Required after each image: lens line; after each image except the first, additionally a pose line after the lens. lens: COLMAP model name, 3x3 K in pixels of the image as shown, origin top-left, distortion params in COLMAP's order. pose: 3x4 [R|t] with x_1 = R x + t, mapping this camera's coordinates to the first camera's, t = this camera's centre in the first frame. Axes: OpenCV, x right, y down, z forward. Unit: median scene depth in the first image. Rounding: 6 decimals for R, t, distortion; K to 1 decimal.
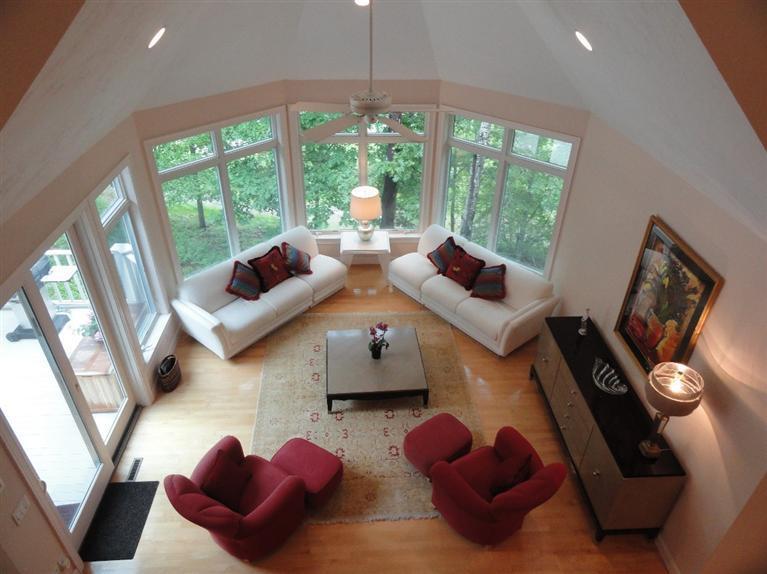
lens RADIAL K [[532.6, 0, 381.4], [0, 532.6, 289.1], [0, 0, 1]] dist [-0.003969, 0.002785]
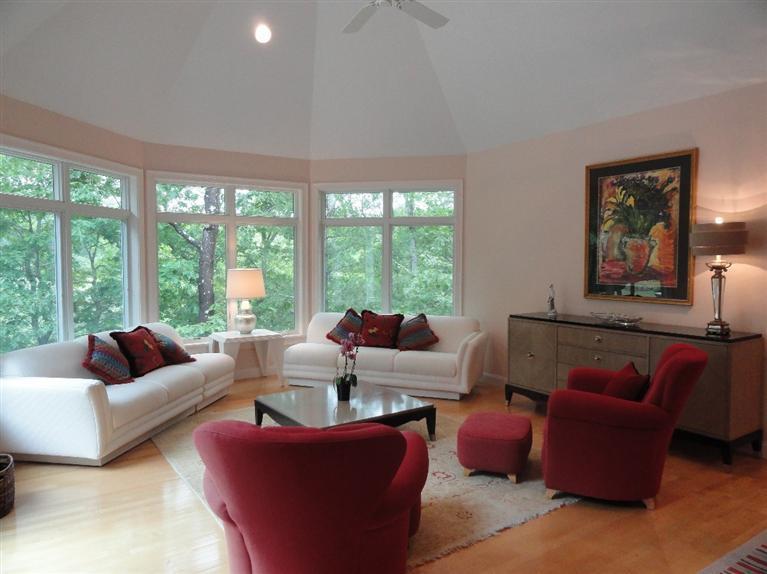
lens RADIAL K [[532.6, 0, 384.9], [0, 532.6, 284.6], [0, 0, 1]] dist [-0.003969, 0.002785]
pose [[0.859760, -0.038400, 0.509253, -0.330945], [0.296111, 0.849924, -0.435830, 0.332110], [-0.416091, 0.525505, 0.742101, 0.362354]]
